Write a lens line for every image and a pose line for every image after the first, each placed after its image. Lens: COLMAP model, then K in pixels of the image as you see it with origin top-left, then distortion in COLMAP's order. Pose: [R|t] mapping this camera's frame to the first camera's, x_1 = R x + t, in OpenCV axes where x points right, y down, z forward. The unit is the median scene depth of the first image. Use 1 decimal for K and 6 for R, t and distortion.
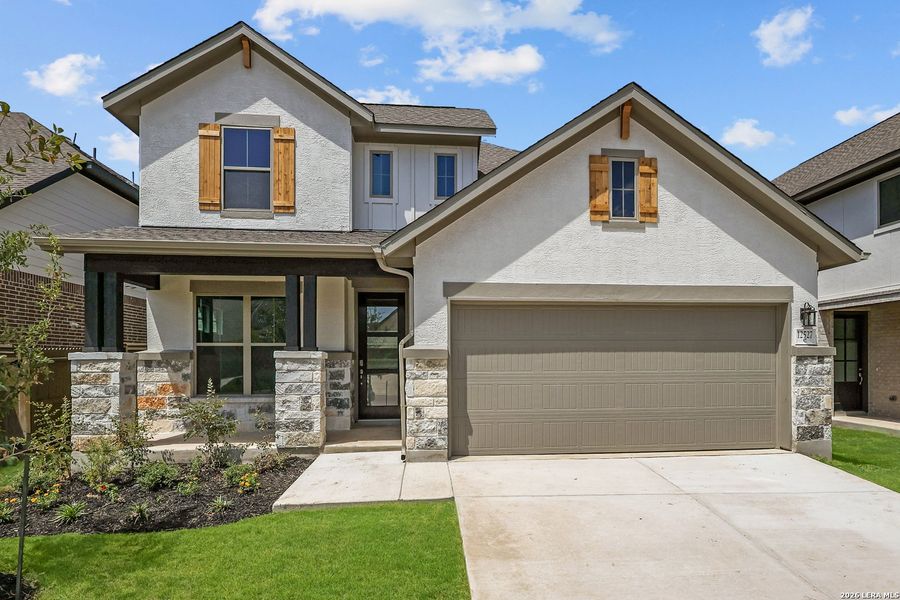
lens RADIAL K [[405.0, 0, 450.1], [0, 405.0, 262.6], [0, 0, 1]] dist [-0.010462, 0.000257]
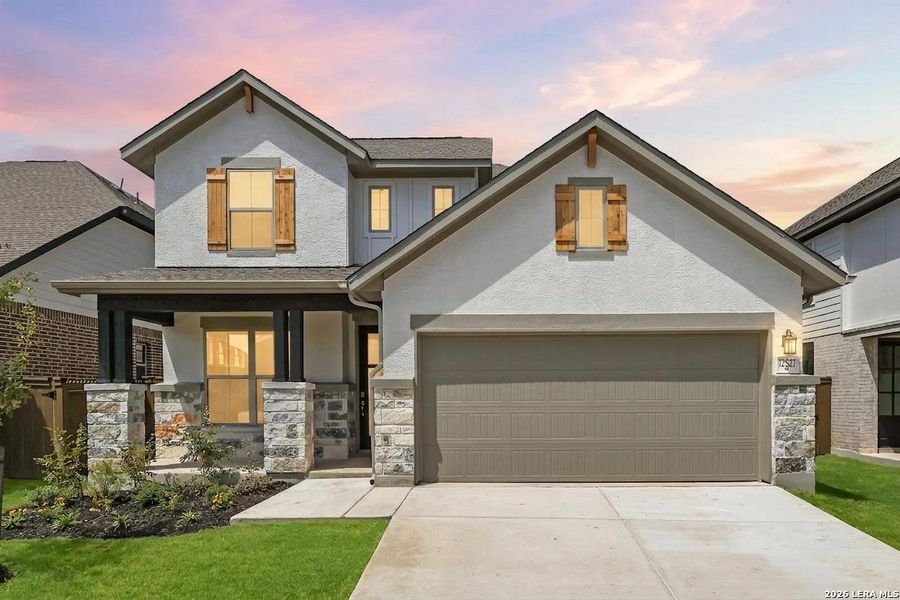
lens RADIAL K [[415.4, 0, 448.7], [0, 415.4, 295.8], [0, 0, 1]] dist [-0.011190, 0.000066]
pose [[0.995916, -0.021481, -0.087690, 0.166153], [0.021854, 0.999756, 0.003294, -0.000974], [0.087598, -0.005197, 0.996142, -0.046753]]
